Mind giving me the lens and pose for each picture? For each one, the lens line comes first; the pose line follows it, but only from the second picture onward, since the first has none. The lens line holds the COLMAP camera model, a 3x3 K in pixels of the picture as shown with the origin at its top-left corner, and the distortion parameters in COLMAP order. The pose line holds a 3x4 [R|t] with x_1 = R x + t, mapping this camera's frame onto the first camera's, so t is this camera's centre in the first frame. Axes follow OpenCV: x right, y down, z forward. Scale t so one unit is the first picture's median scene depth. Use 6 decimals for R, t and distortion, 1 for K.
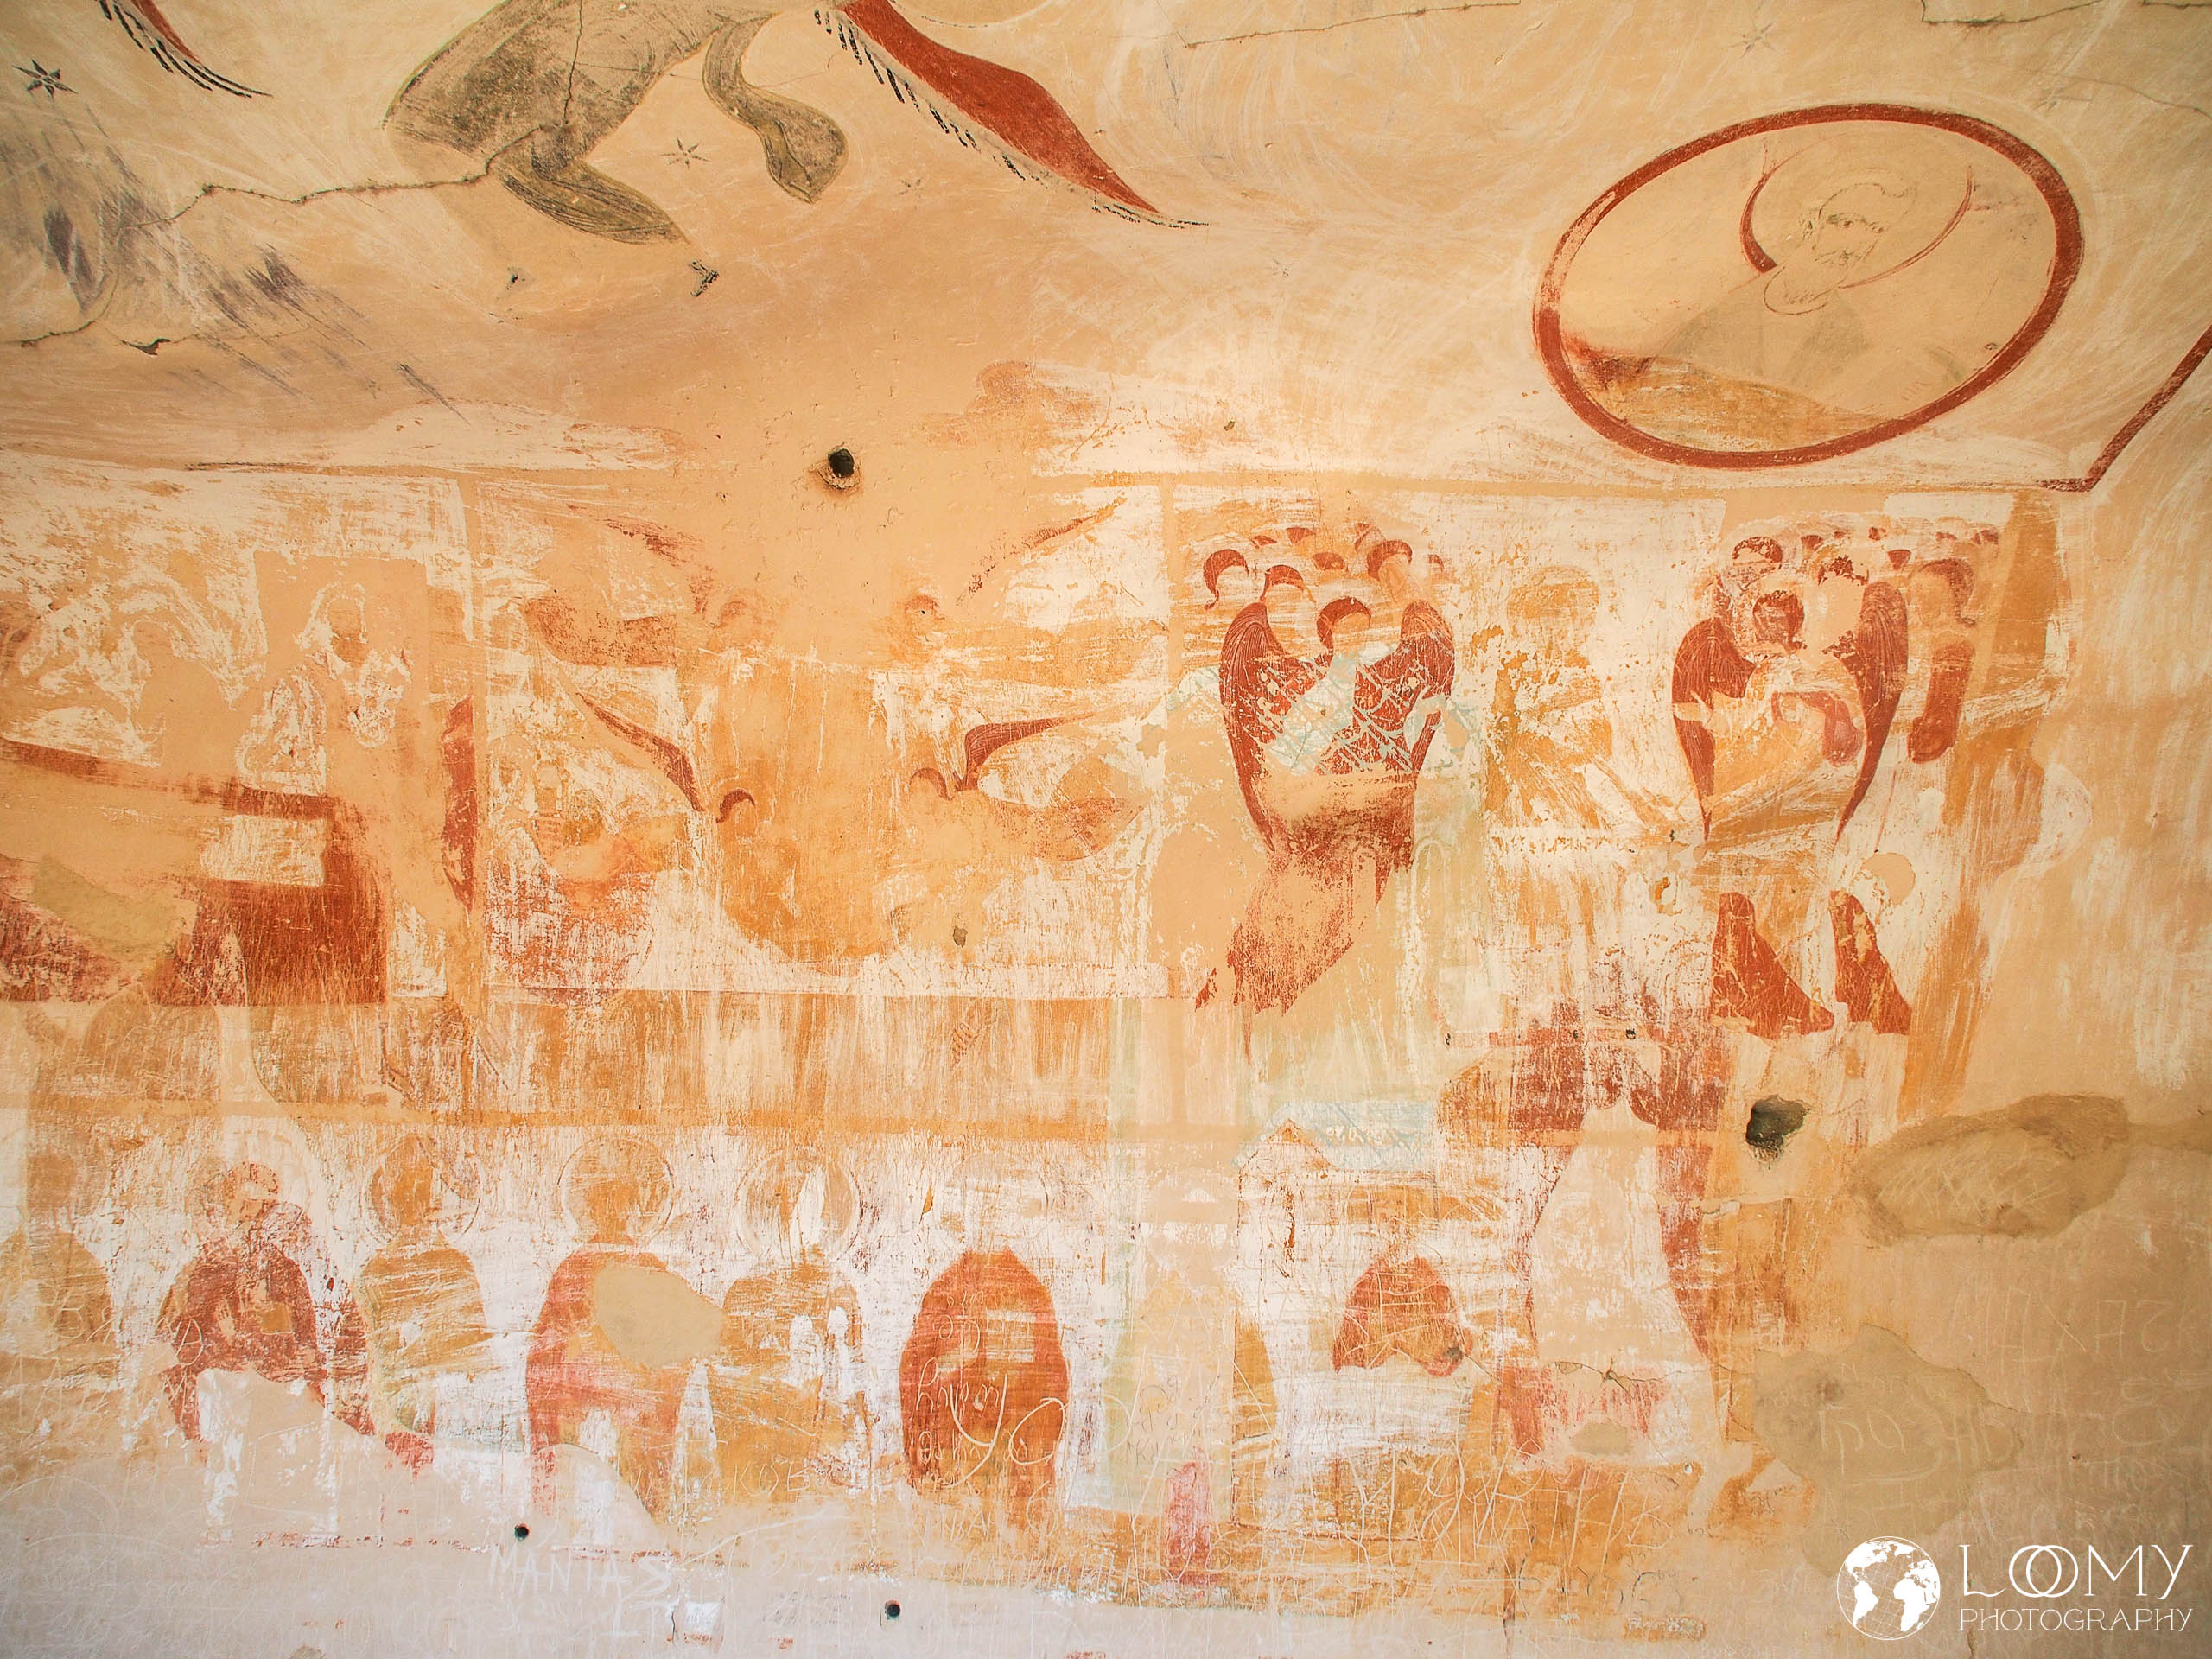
lens RADIAL K [[1778.8, 0, 1118.2], [0, 1778.8, 821.4], [0, 0, 1]] dist [-0.054842, 0.035411]
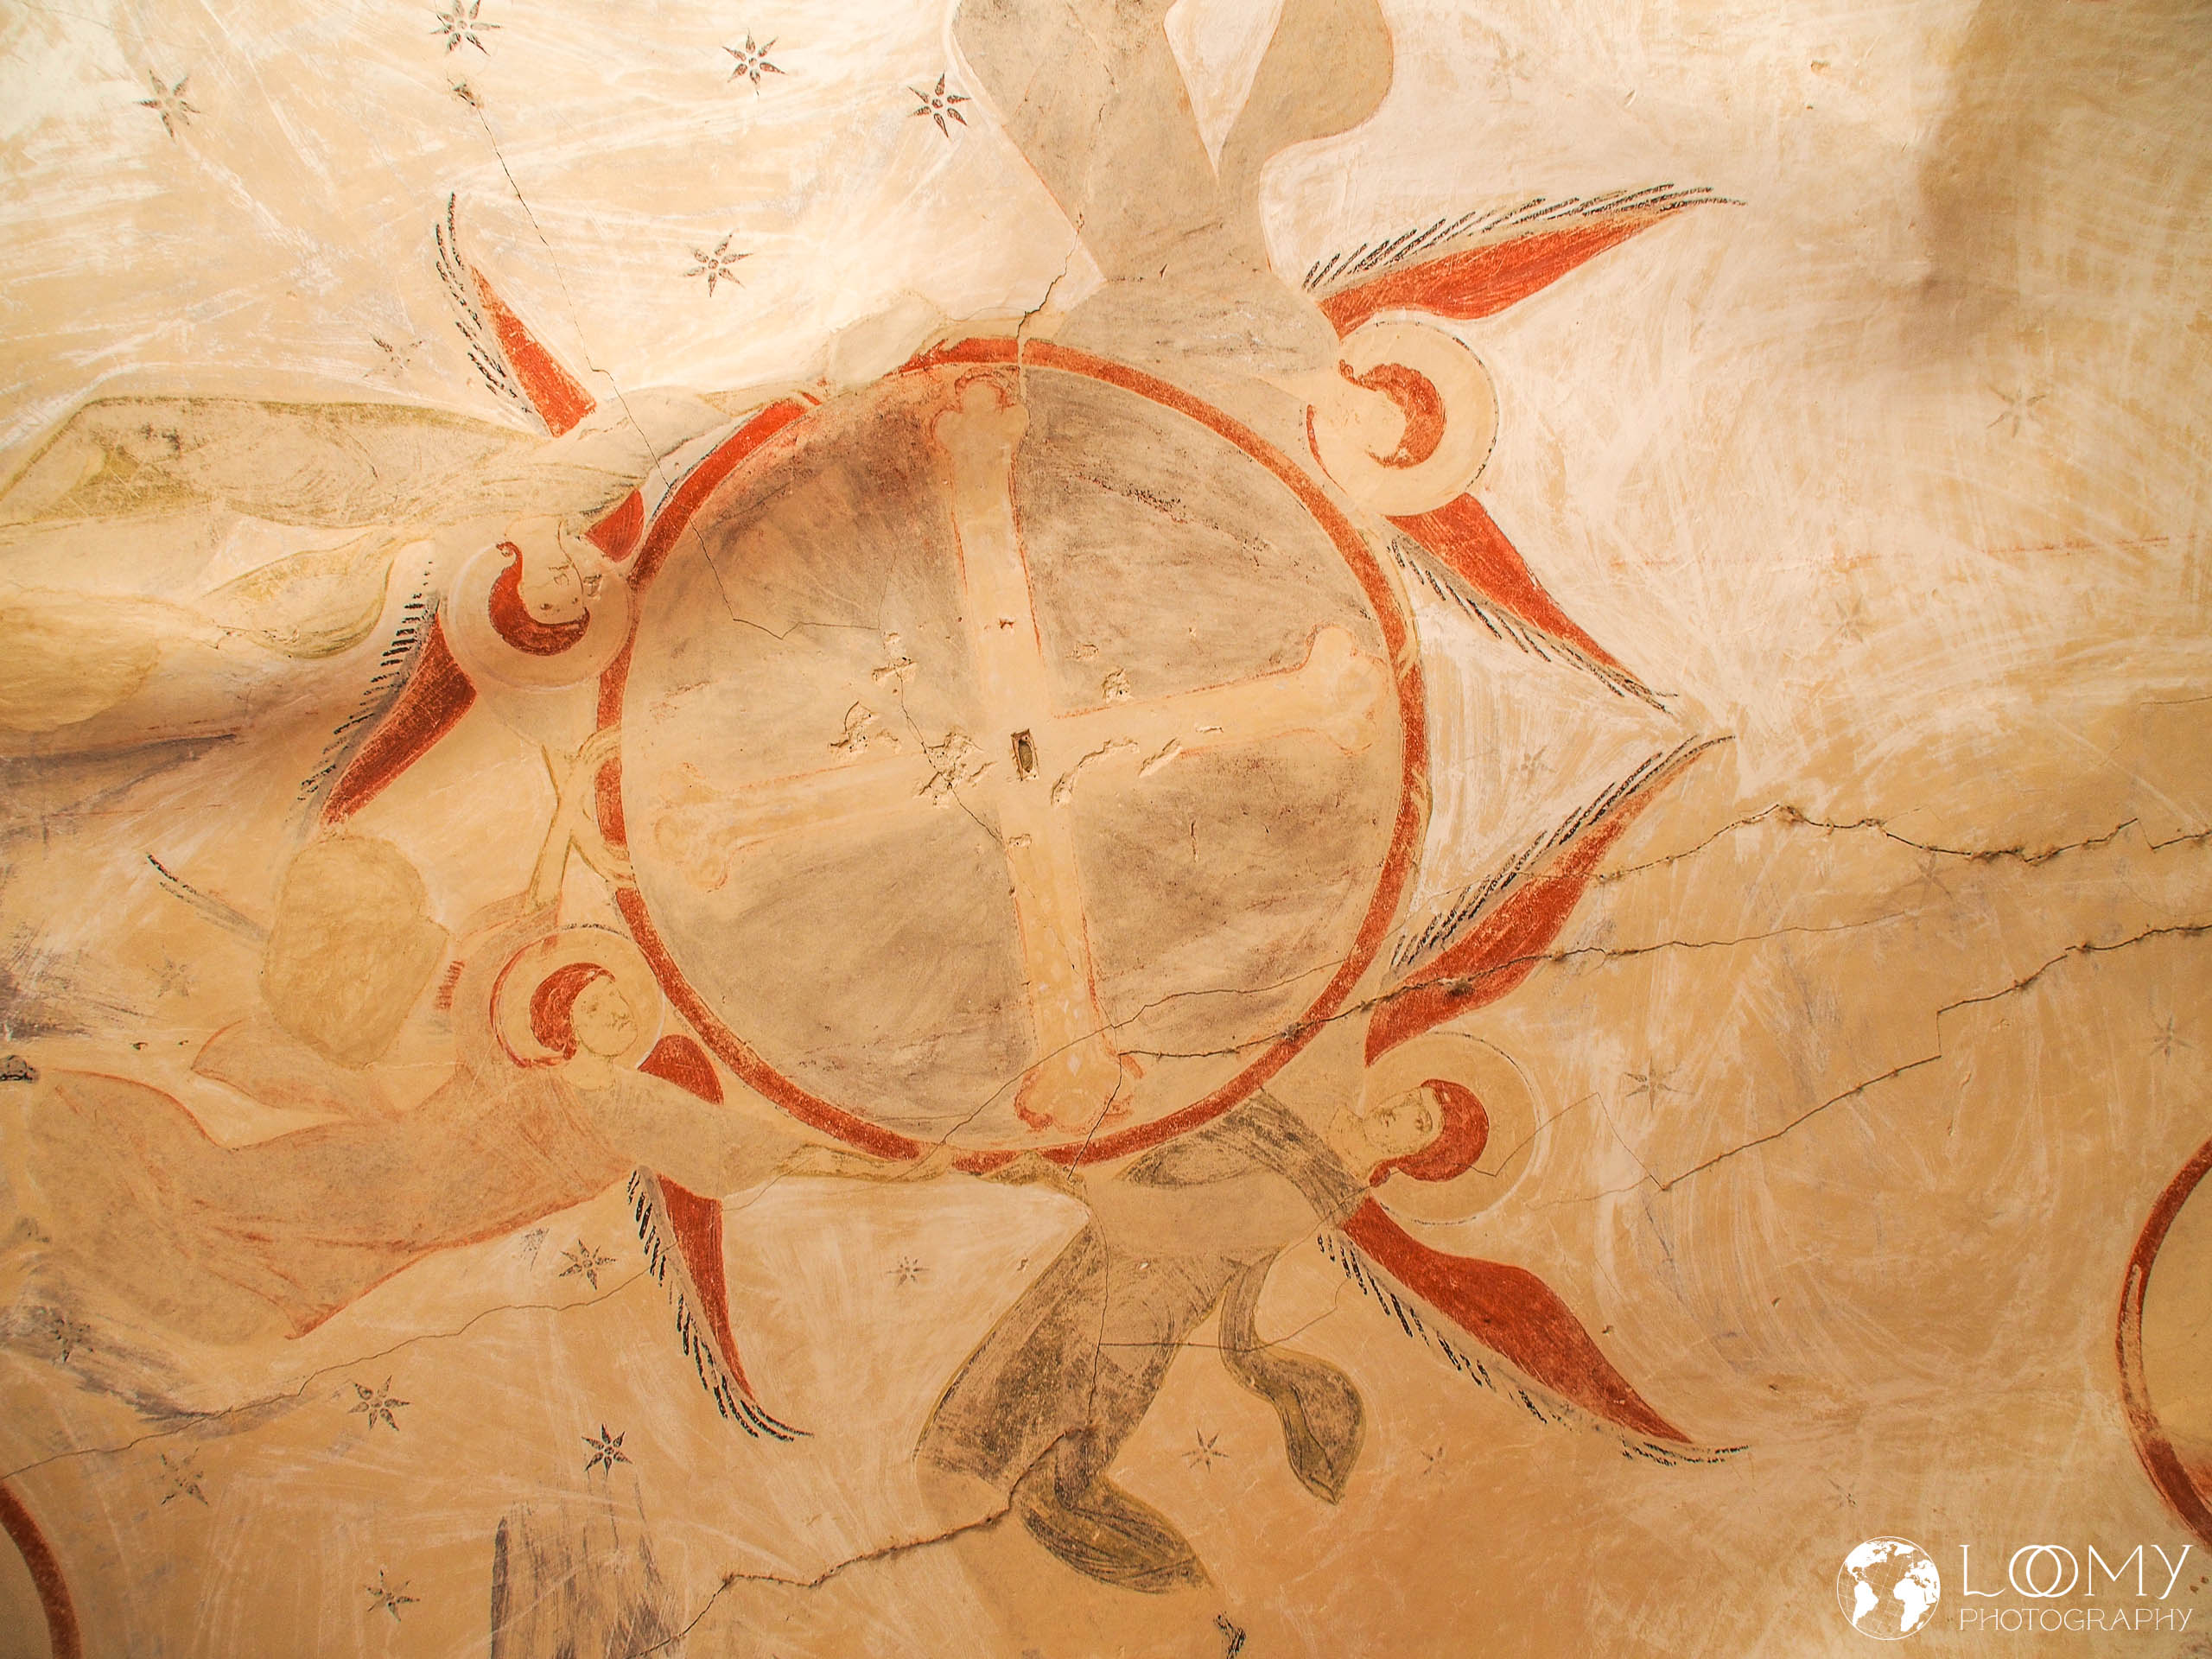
lens RADIAL K [[1778.8, 0, 1118.2], [0, 1778.8, 821.4], [0, 0, 1]] dist [-0.054842, 0.035411]
pose [[0.969165, -0.246136, 0.011646, -0.223000], [0.109230, 0.386772, -0.915683, 0.386362], [0.220878, 0.888721, 0.401732, 0.292016]]
